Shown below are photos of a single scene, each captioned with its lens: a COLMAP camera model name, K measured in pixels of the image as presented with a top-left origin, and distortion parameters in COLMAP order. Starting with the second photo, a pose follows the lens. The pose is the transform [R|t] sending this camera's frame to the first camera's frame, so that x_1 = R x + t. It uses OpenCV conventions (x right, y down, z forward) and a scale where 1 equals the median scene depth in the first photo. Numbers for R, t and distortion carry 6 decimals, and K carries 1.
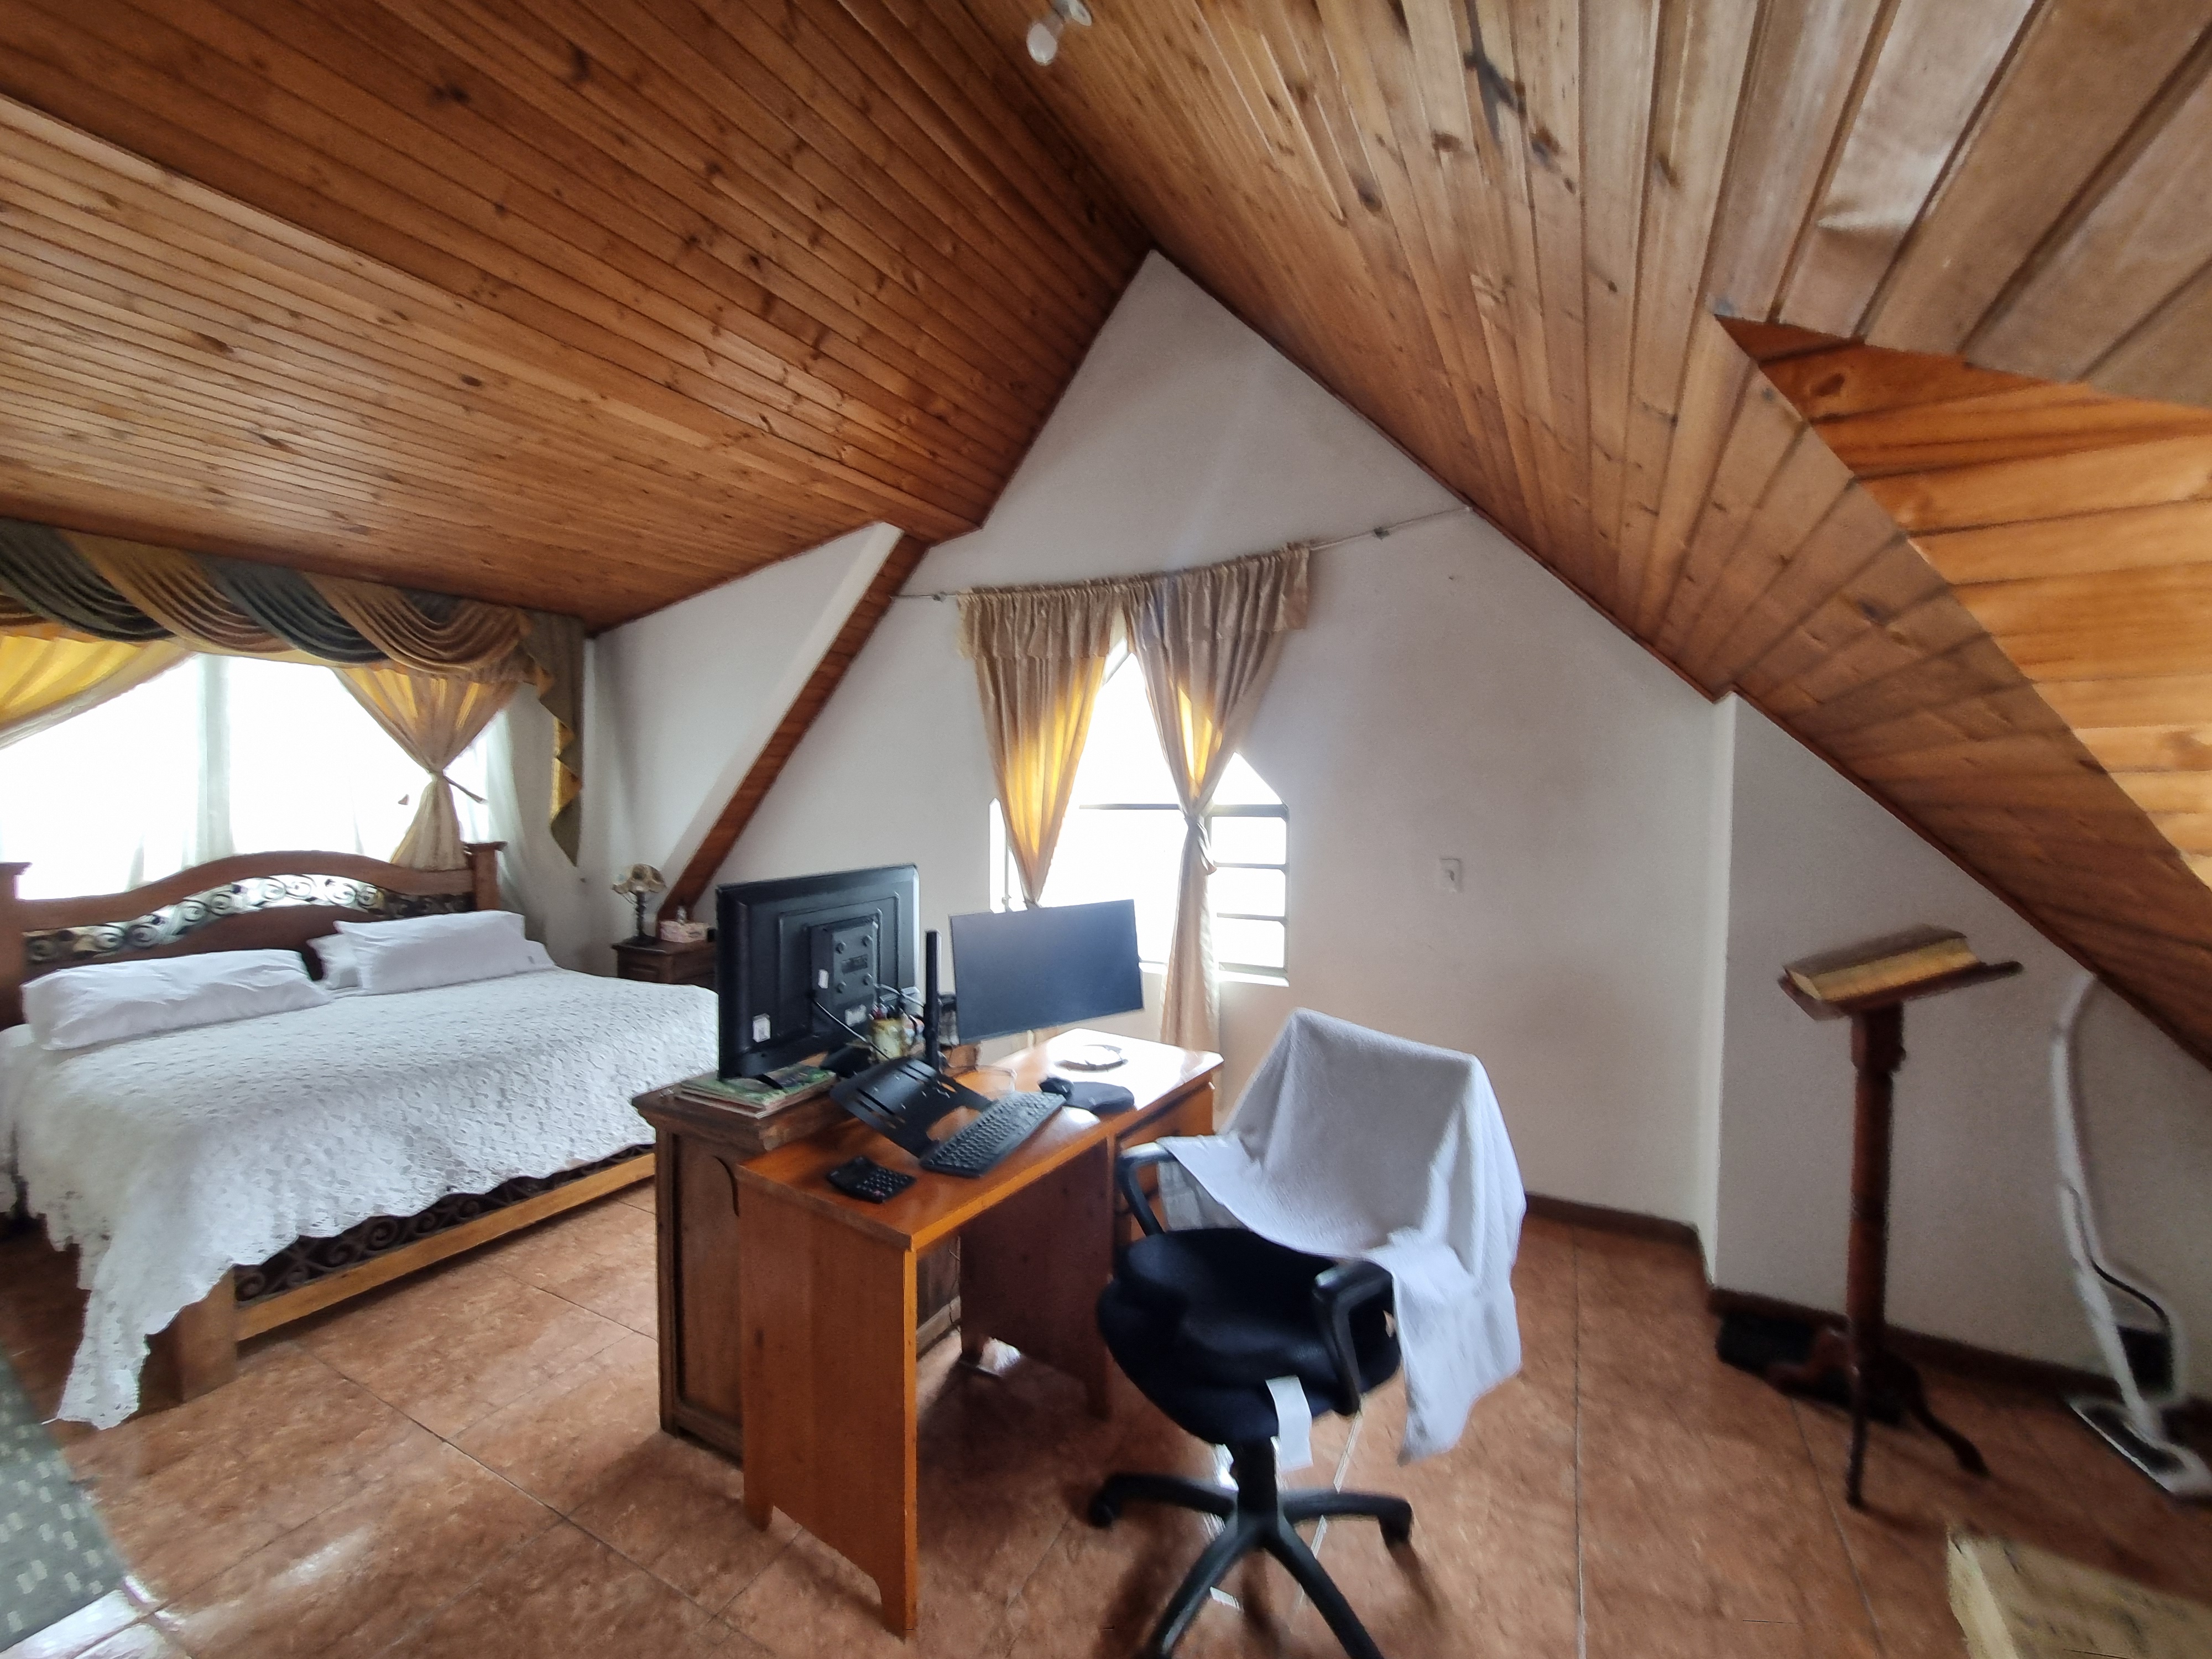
lens RADIAL K [[869.8, 0, 1106.7], [0, 869.8, 829.3], [0, 0, 1]] dist [-0.000881, 0.000375]
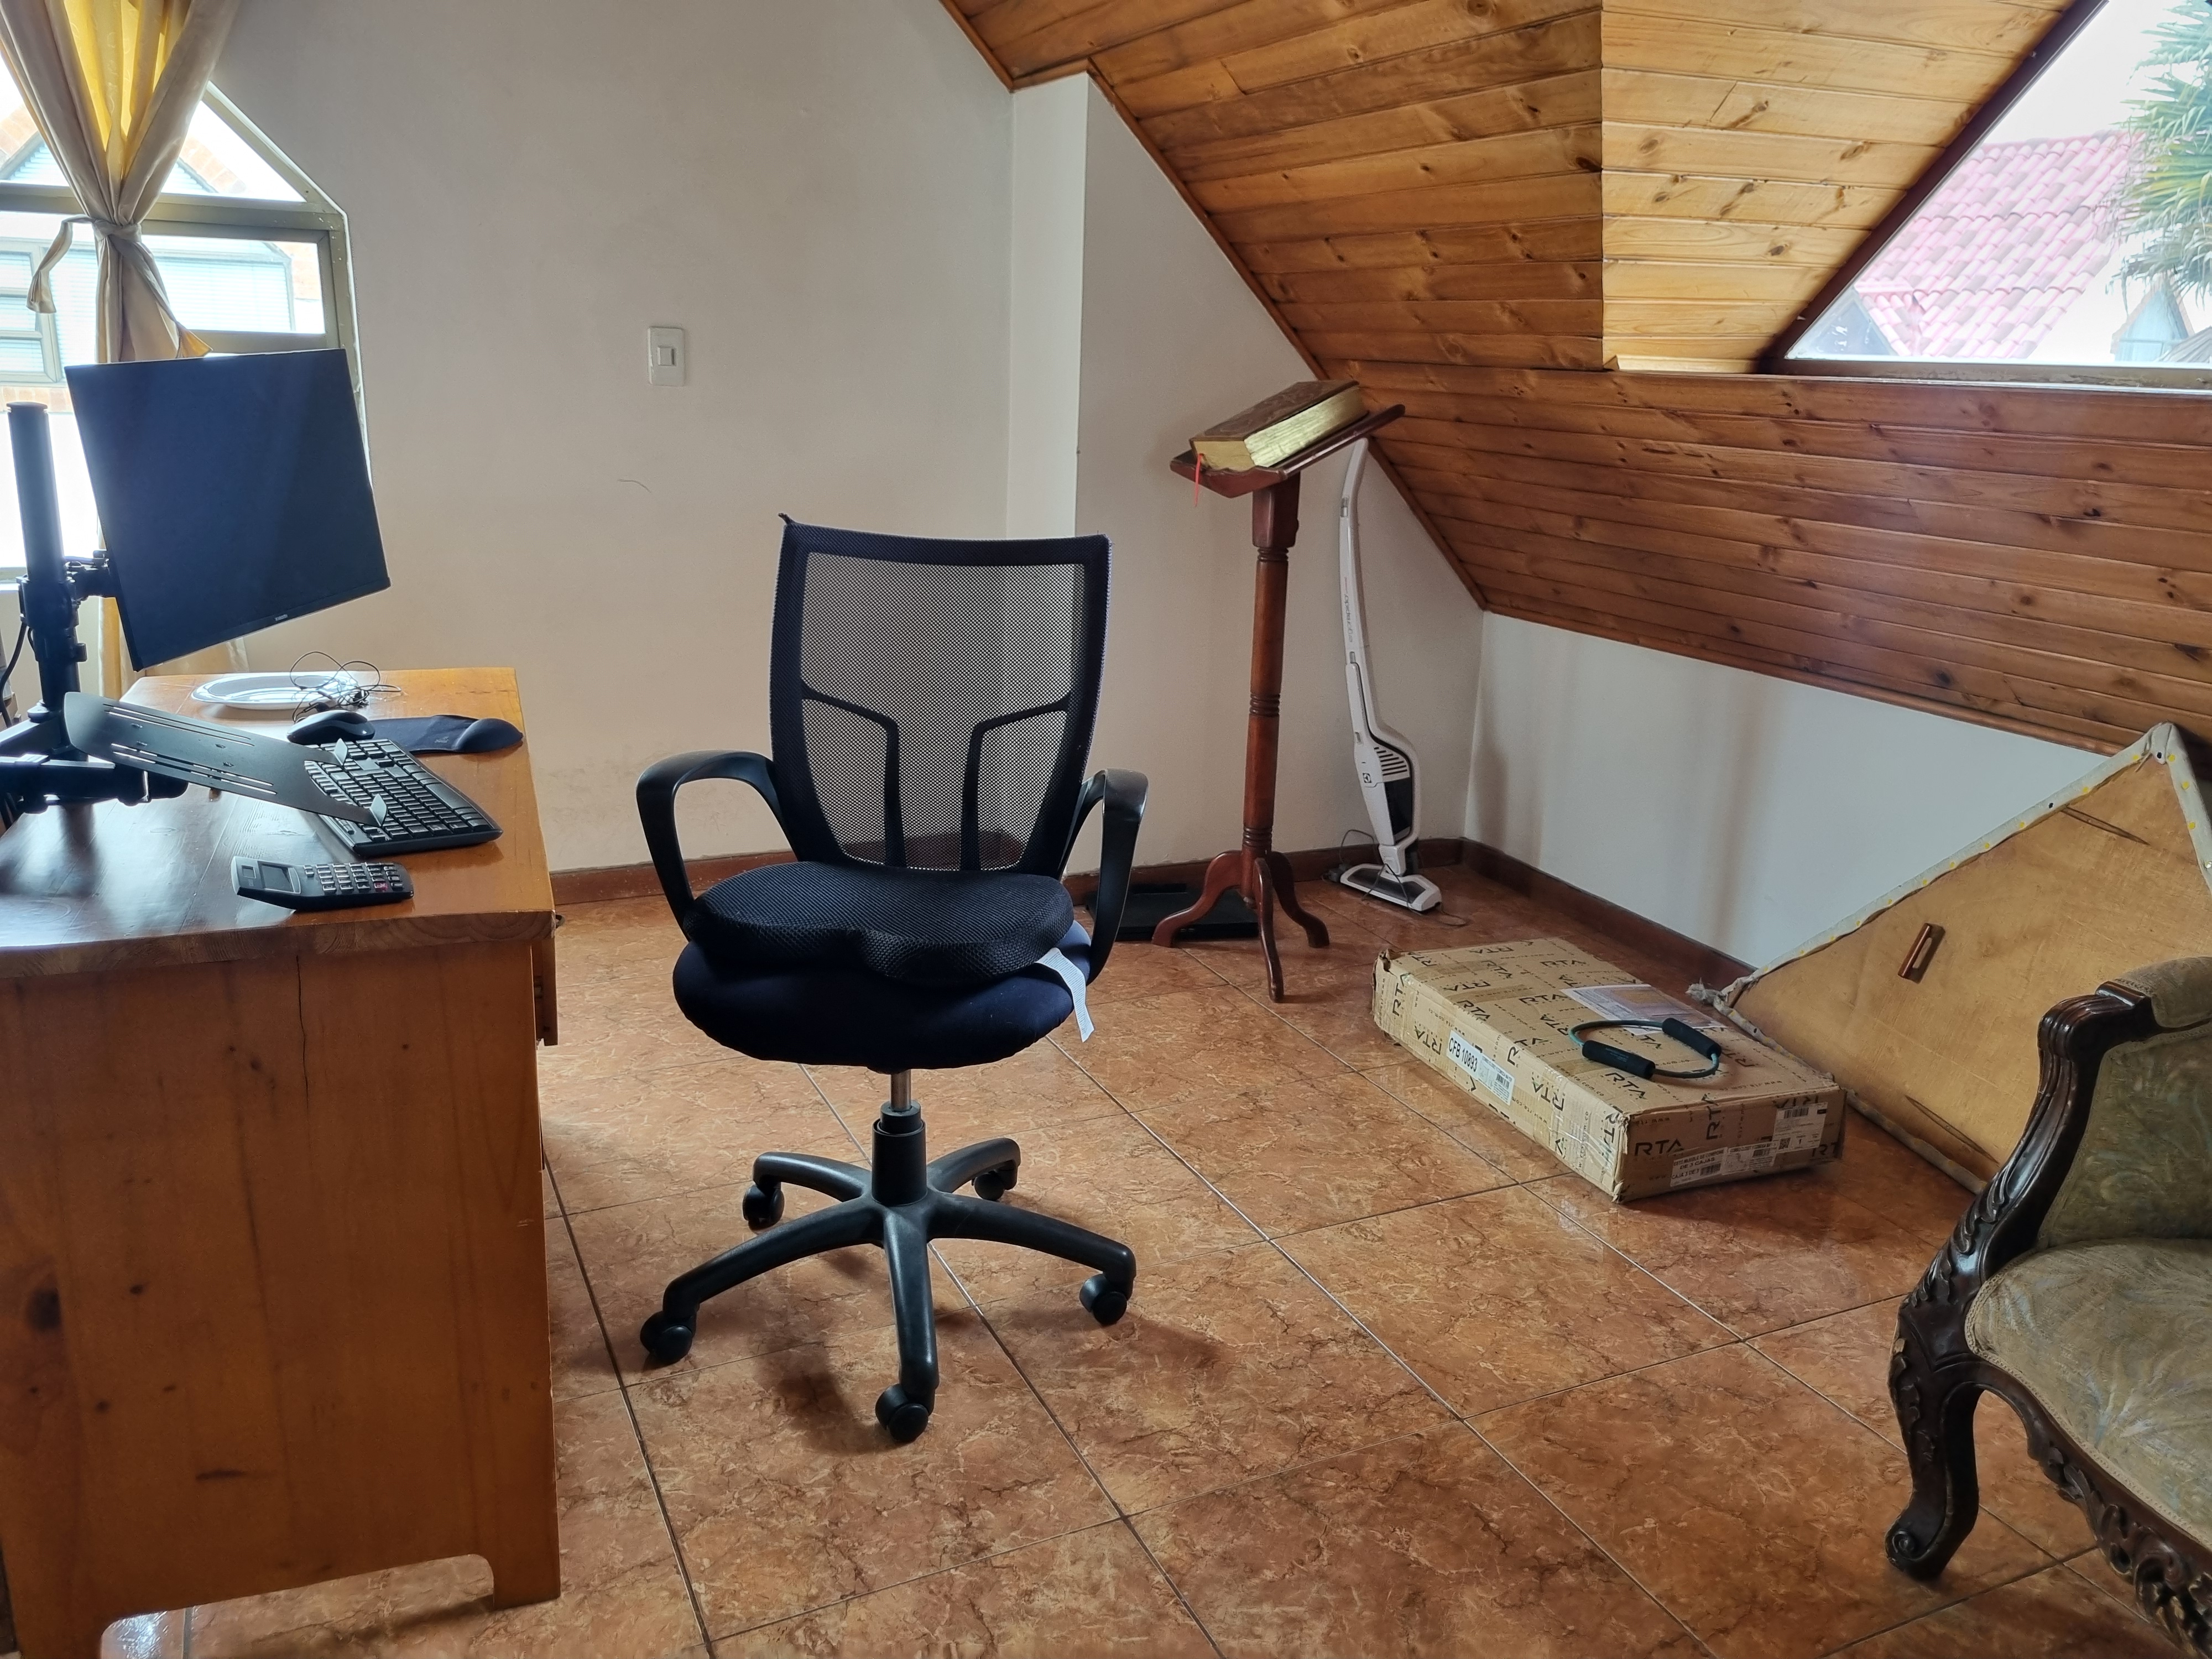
lens RADIAL K [[1699.3, 0, 1114.6], [0, 1699.3, 825.2], [0, 0, 1]] dist [0.034807, -0.013510]
pose [[0.596989, -0.205954, 0.775363, -0.347210], [0.001475, 0.966766, 0.255660, 0.058646], [-0.802248, -0.151482, 0.577452, 0.047448]]
